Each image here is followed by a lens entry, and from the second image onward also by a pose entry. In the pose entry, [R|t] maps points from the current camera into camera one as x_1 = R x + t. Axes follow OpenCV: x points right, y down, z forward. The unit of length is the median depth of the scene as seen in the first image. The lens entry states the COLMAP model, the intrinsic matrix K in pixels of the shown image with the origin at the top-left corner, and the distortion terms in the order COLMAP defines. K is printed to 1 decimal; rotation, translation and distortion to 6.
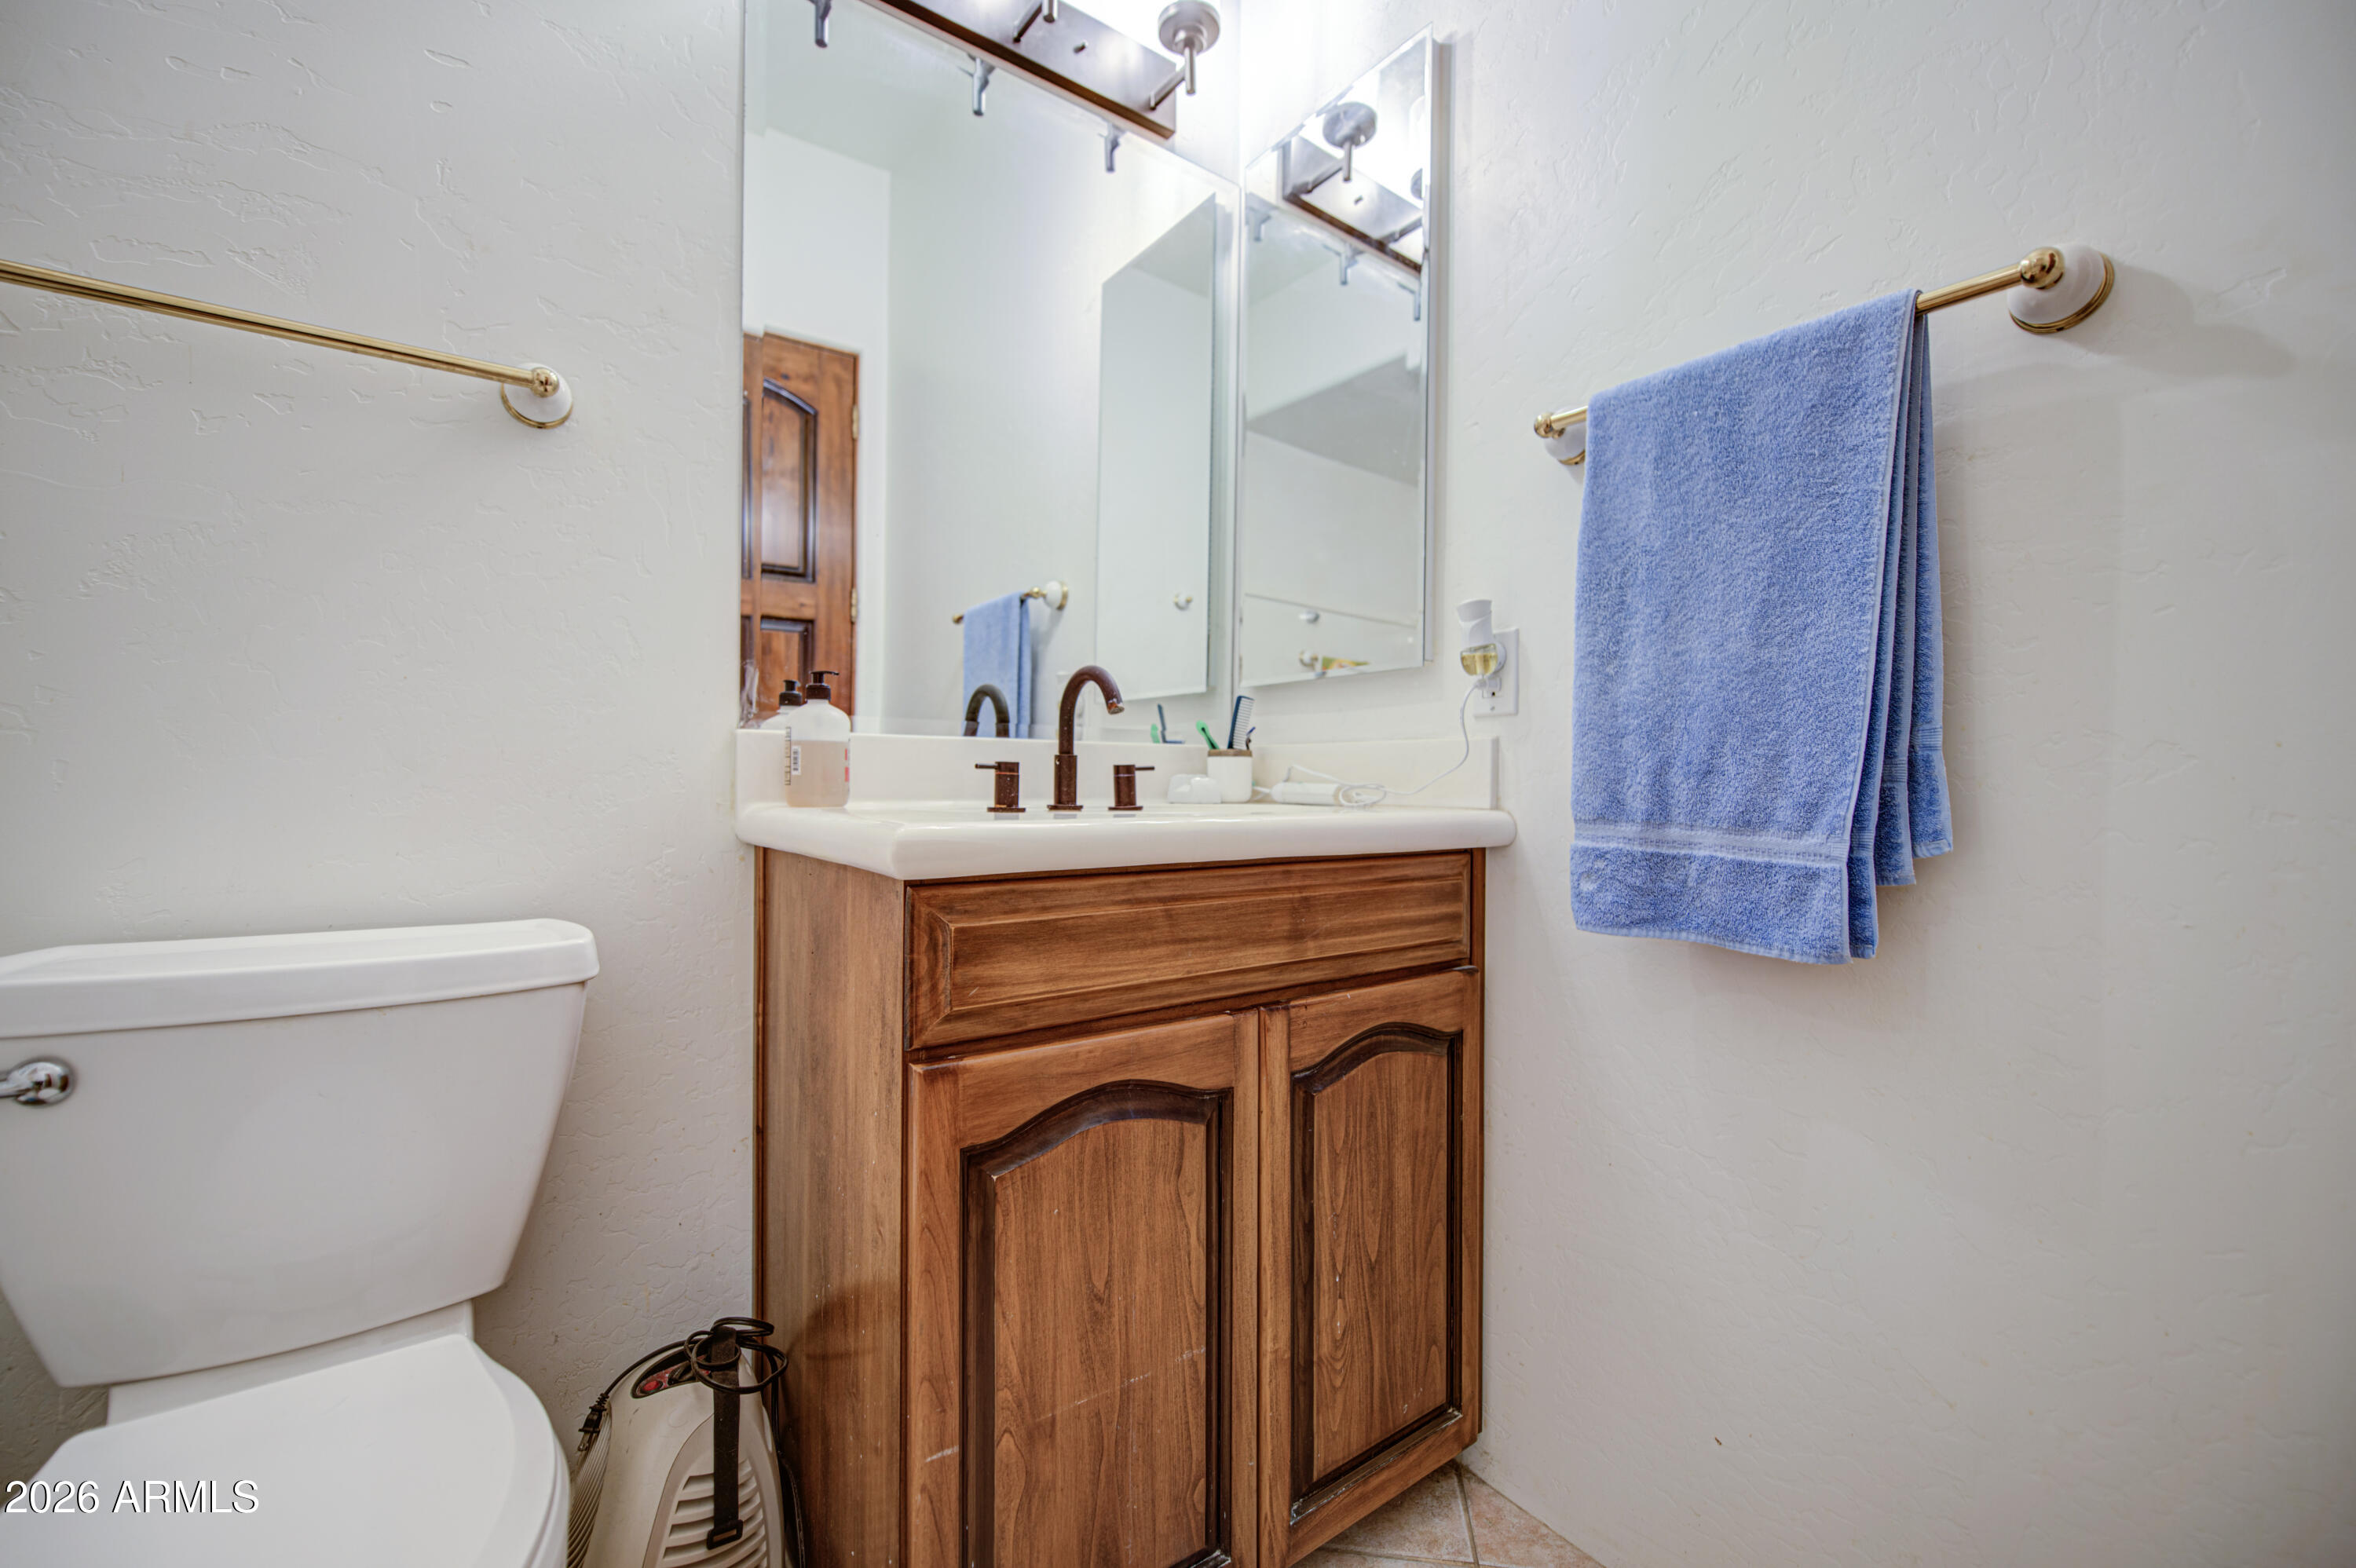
lens RADIAL K [[945.5, 0, 1181.1], [0, 945.5, 795.1], [0, 0, 1]] dist [0.000785, 0.000661]
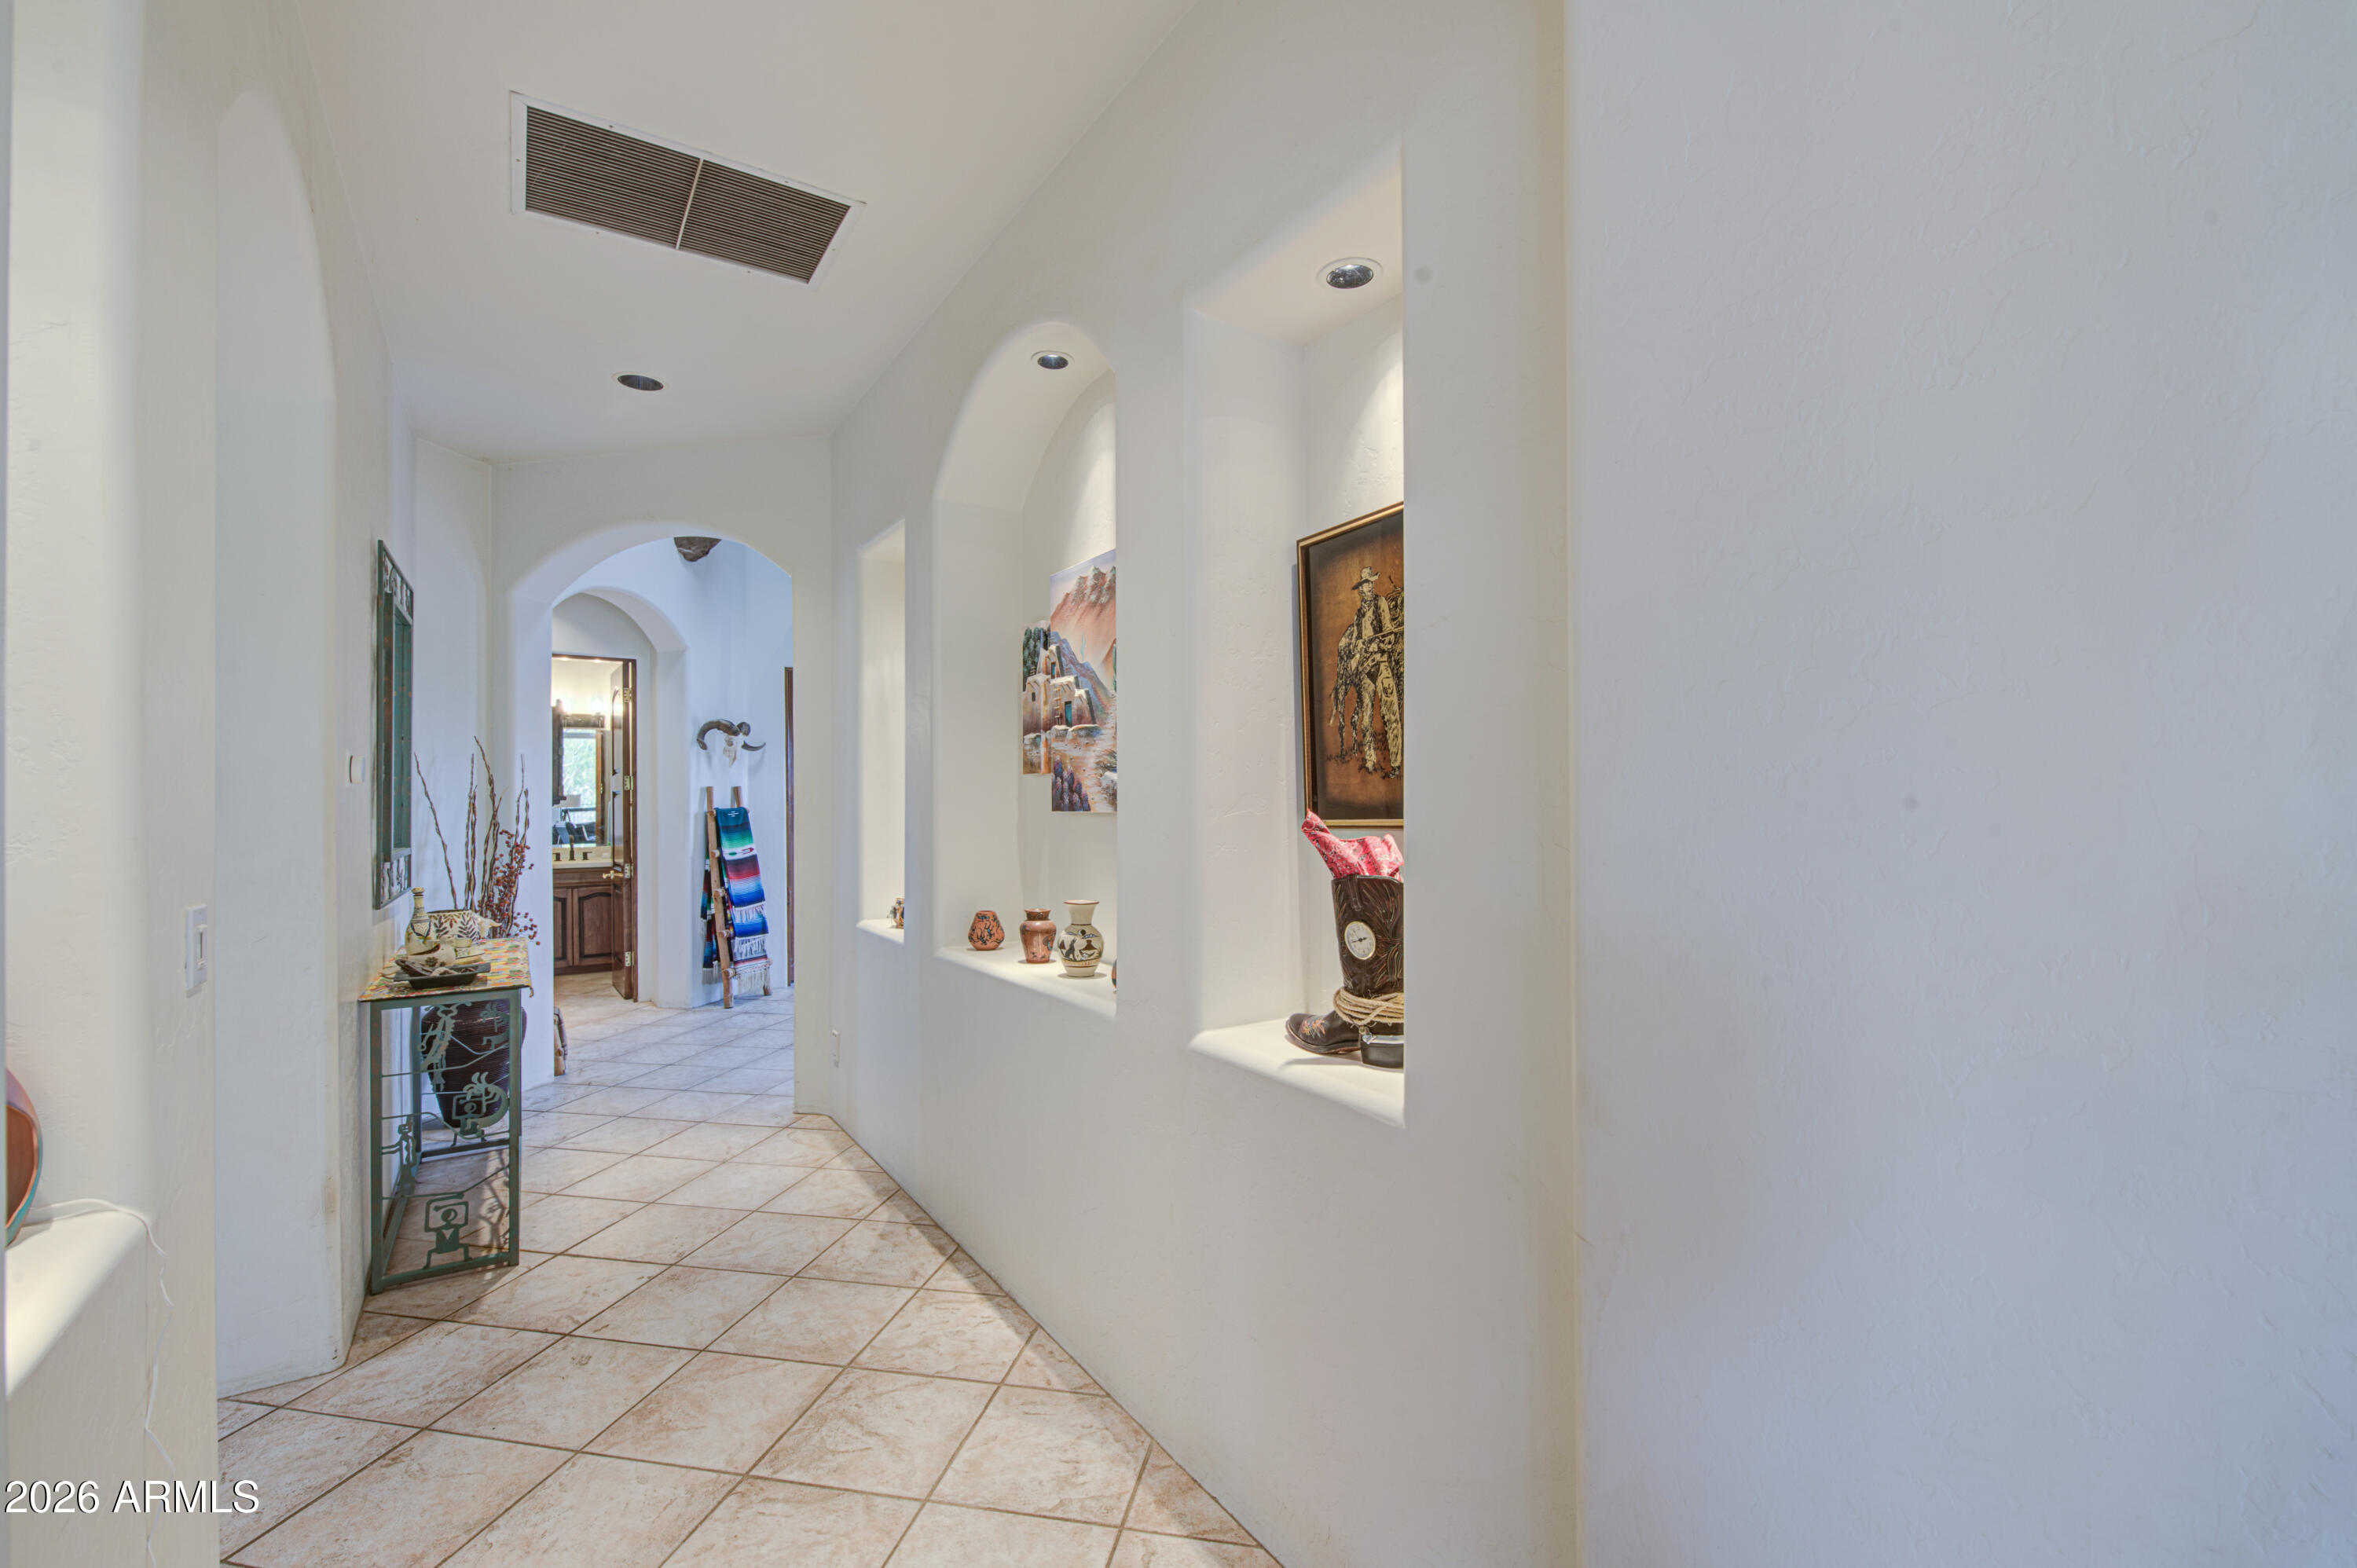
lens RADIAL K [[945.9, 0, 1181.6], [0, 945.9, 795.1], [0, 0, 1]] dist [0.000785, 0.000661]
pose [[1.000000, -0.000081, -0.000131, 3.640649], [0.000081, 0.999992, -0.004004, -0.358794], [0.000131, 0.004004, 0.999992, -4.823563]]
